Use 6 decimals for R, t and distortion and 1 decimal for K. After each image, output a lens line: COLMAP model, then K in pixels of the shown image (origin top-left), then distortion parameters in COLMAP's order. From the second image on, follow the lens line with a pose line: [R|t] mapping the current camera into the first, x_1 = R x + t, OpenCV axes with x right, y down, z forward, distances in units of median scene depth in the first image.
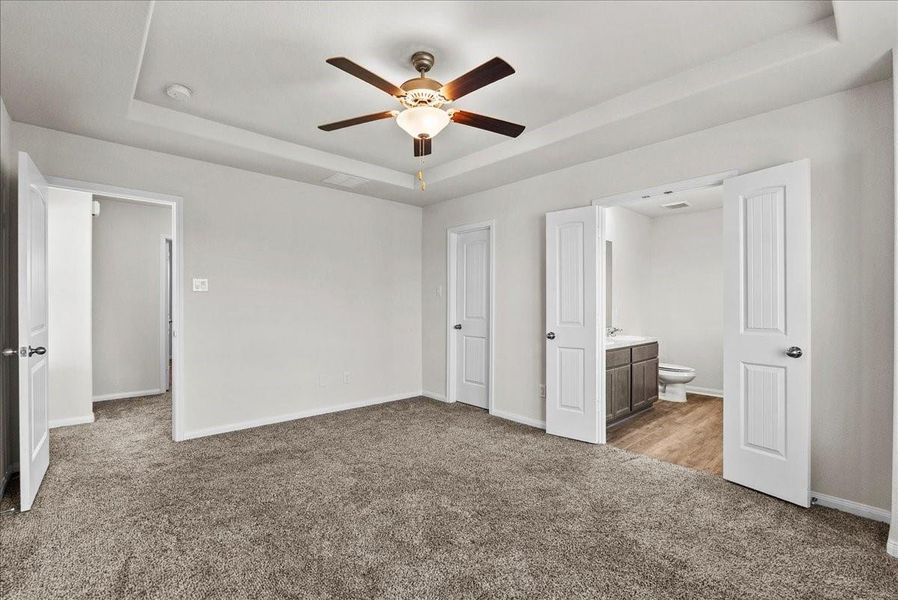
lens RADIAL K [[403.9, 0, 449.0], [0, 403.9, 300.0], [0, 0, 1]] dist [-0.001105, -0.000125]
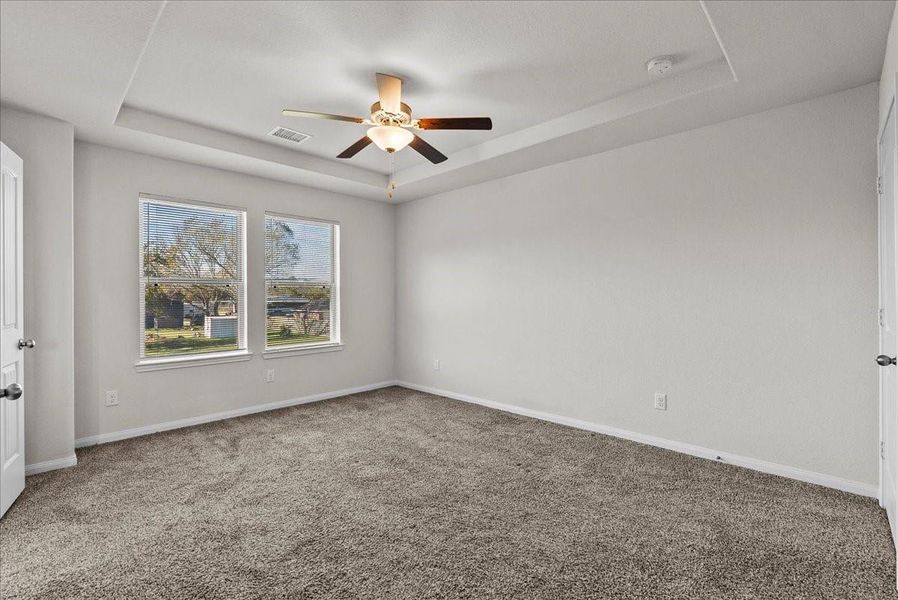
lens RADIAL K [[403.9, 0, 449.0], [0, 403.9, 300.0], [0, 0, 1]] dist [-0.001105, -0.000125]
pose [[-0.998314, -0.003129, -0.057955, -0.092118], [-0.003033, 0.999994, -0.001750, 0.006808], [0.057960, -0.001571, -0.998318, 1.263769]]
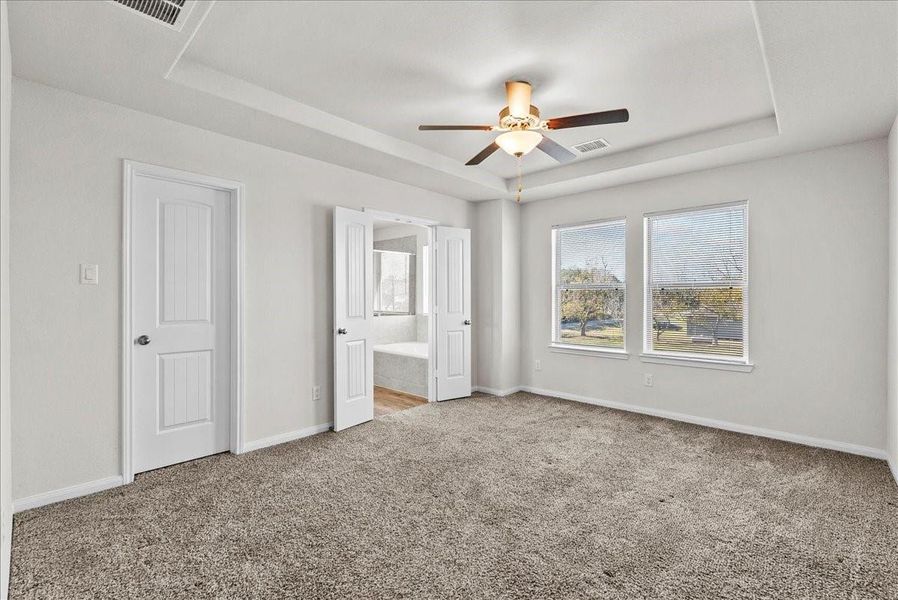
lens RADIAL K [[396.0, 0, 449.0], [0, 396.0, 300.0], [0, 0, 1]] dist [0.000094, 0.000036]
pose [[-0.077396, -0.009934, 0.996951, -0.687026], [-0.015796, 0.999837, 0.008737, -0.002205], [-0.996875, -0.015072, -0.077540, 0.753724]]
